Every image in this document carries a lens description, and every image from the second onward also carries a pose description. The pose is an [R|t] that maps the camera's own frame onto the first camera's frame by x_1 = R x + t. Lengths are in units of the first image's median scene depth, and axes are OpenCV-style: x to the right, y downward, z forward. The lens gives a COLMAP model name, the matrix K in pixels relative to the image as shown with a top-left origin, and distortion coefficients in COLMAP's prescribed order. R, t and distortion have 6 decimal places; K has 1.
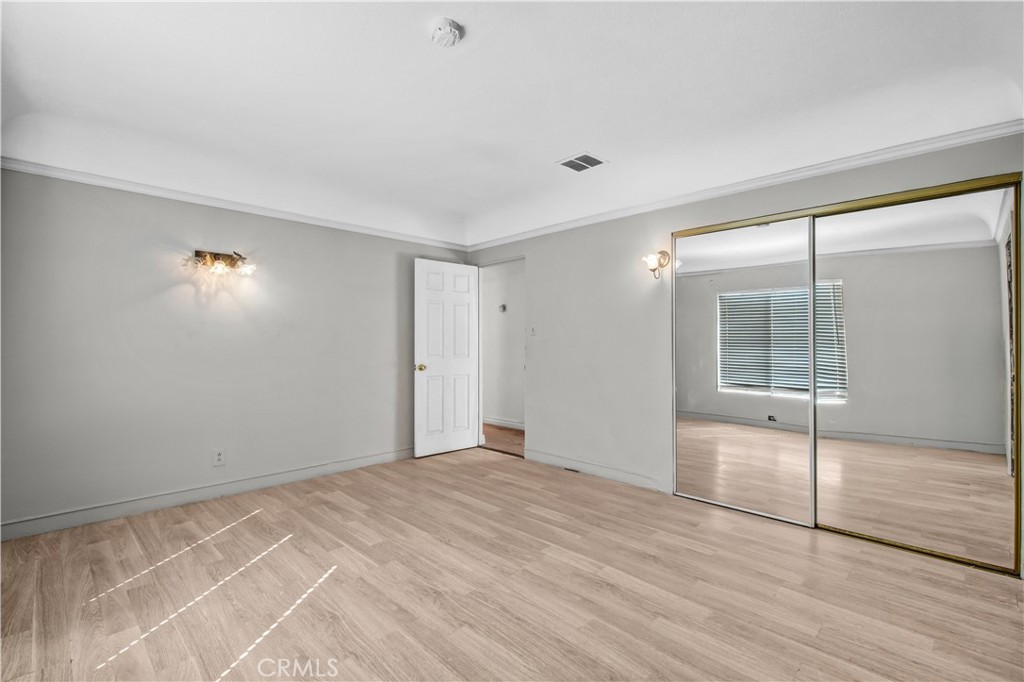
lens RADIAL K [[466.2, 0, 512.6], [0, 466.2, 338.5], [0, 0, 1]] dist [0.003973, -0.002913]
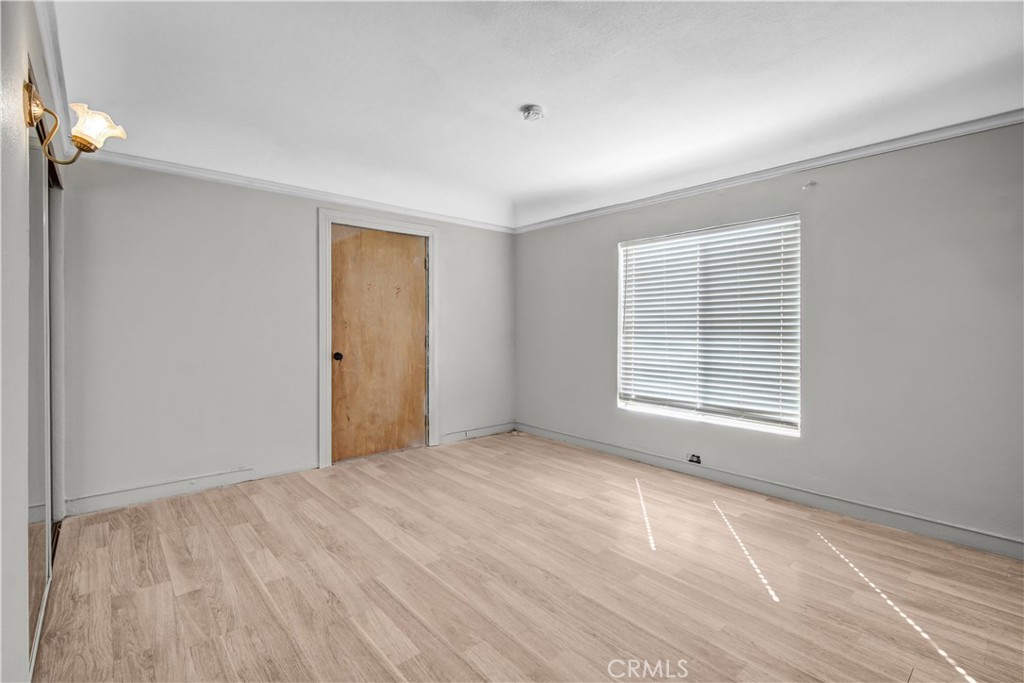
lens RADIAL K [[466.2, 0, 511.5], [0, 466.2, 336.2], [0, 0, 1]] dist [0.003973, -0.002913]
pose [[-0.997503, -0.006433, 0.070331, -0.139183], [-0.005735, 0.999932, 0.010131, 0.018556], [-0.070392, 0.009702, -0.997472, 1.926440]]
